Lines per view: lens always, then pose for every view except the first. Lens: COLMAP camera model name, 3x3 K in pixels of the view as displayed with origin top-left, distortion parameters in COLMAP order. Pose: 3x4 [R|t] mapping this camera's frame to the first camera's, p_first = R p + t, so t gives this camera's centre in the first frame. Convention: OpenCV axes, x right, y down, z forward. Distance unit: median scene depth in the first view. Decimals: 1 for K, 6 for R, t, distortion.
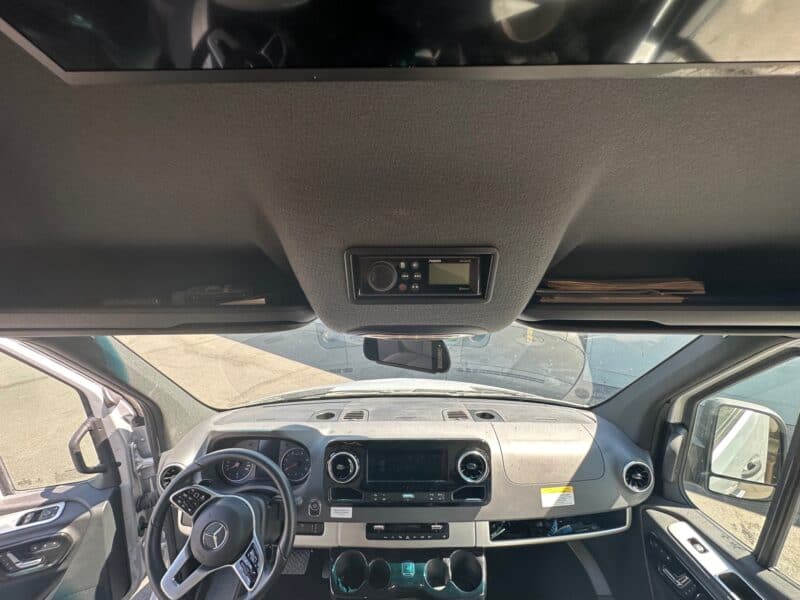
lens RADIAL K [[320.9, 0, 400.0], [0, 320.9, 300.0], [0, 0, 1]] dist [-0.001453, -0.000190]
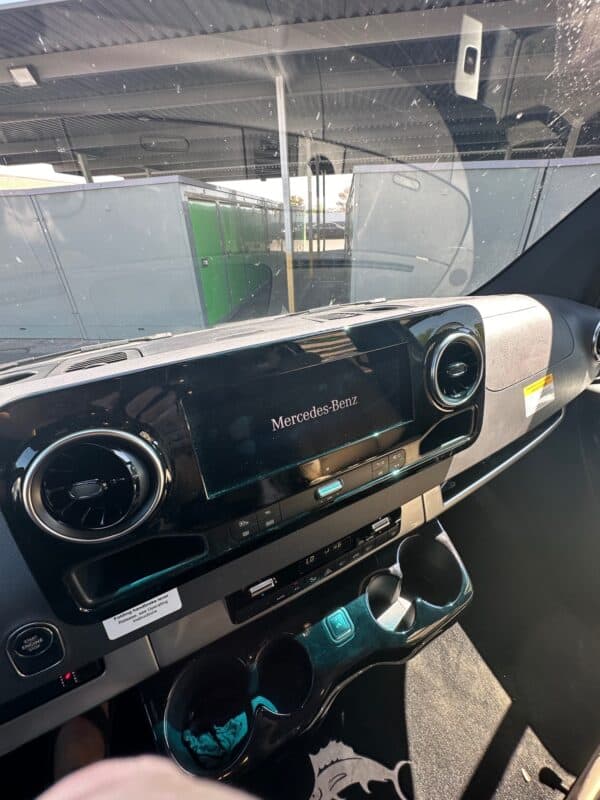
lens RADIAL K [[320.9, 0, 300.0], [0, 320.9, 400.0], [0, 0, 1]] dist [-0.001453, -0.000190]
pose [[0.886108, -0.257889, 0.385104, -0.109058], [0.123558, 0.932272, 0.340003, 0.364958], [-0.446705, -0.253697, 0.857958, 0.680217]]
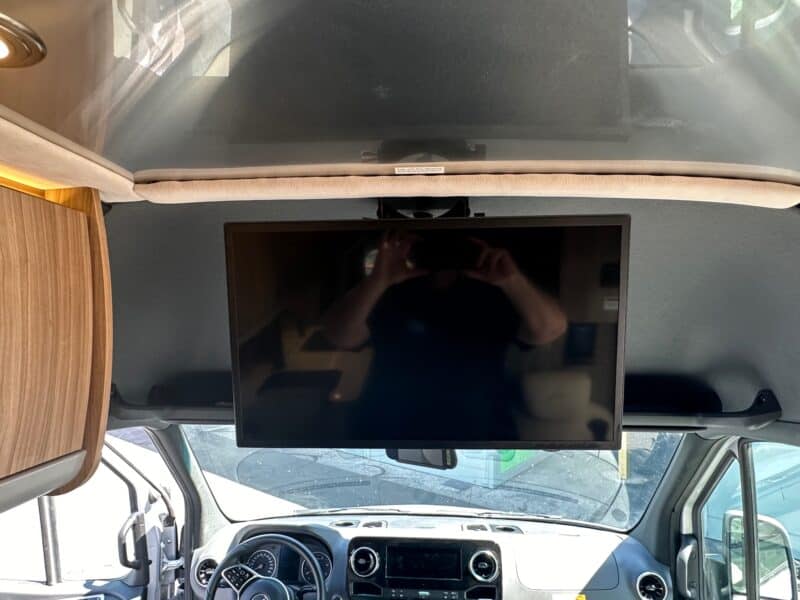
lens RADIAL K [[492.8, 0, 396.1], [0, 492.8, 316.1], [0, 0, 1]] dist [0.002029, 0.000088]
pose [[0.997463, 0.001806, -0.071166, 0.045231], [-0.015220, 0.981973, -0.188407, 0.012481], [0.069543, 0.189012, 0.979509, -0.744008]]
